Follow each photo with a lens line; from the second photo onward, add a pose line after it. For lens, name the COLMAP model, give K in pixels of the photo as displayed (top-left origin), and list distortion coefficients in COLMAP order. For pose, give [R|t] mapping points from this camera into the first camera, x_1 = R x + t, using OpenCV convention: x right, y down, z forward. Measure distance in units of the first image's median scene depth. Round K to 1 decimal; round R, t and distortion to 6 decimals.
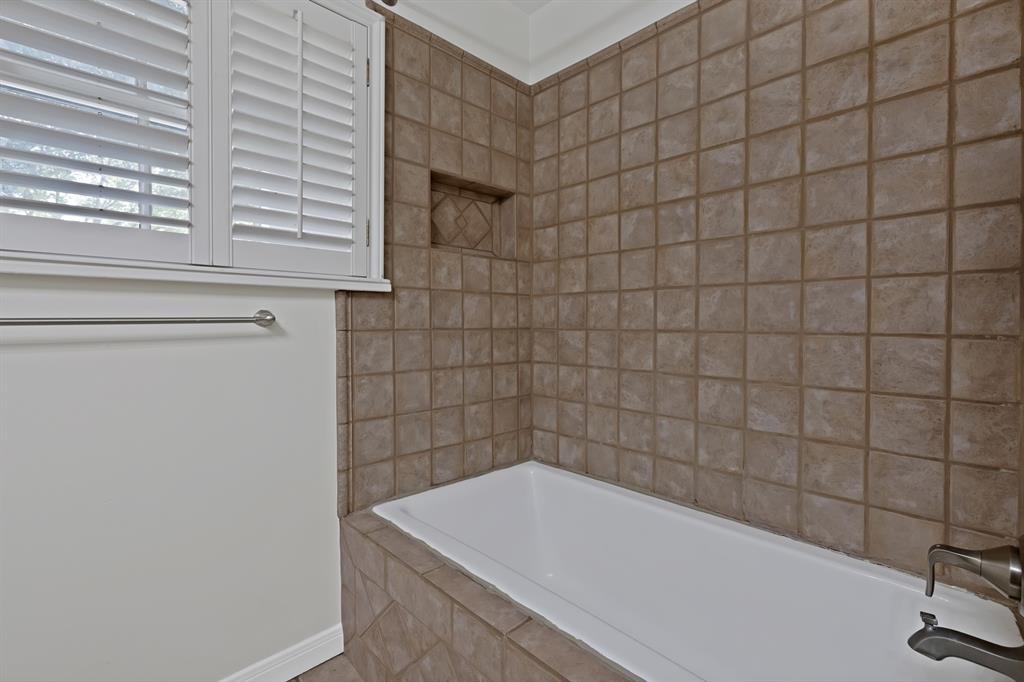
lens RADIAL K [[442.9, 0, 512.4], [0, 442.9, 333.7], [0, 0, 1]] dist [-0.000372, -0.000131]
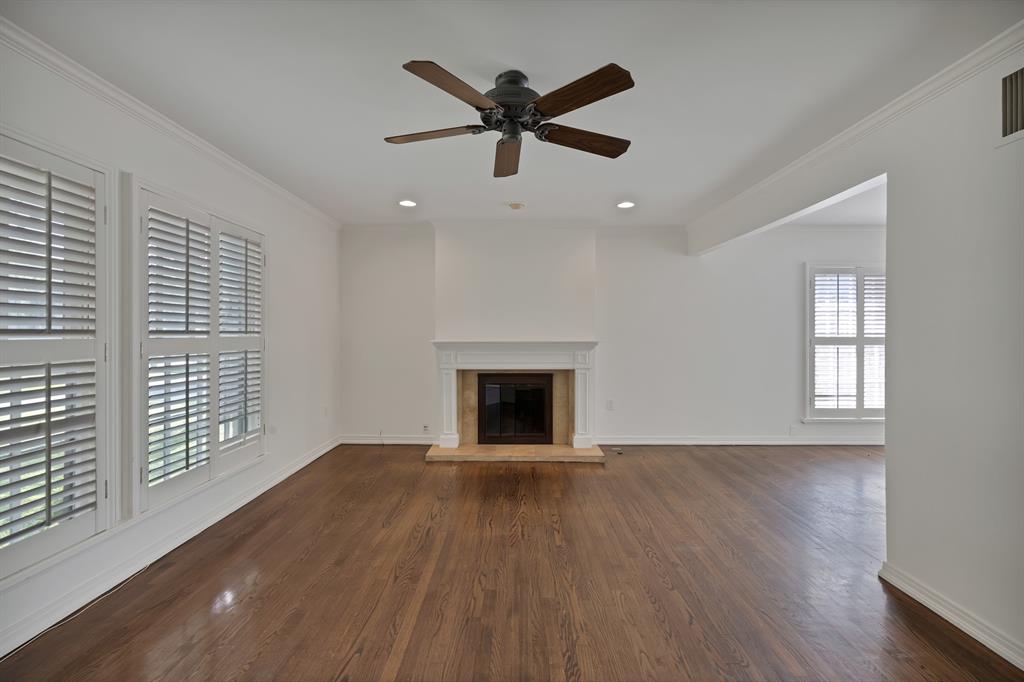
lens RADIAL K [[442.9, 0, 512.7], [0, 442.9, 336.8], [0, 0, 1]] dist [-0.000372, -0.000131]
pose [[0.708020, -0.006403, 0.706163, -0.792204], [0.014789, 0.999874, -0.005762, -0.175918], [-0.706038, 0.014523, 0.708025, -1.071403]]
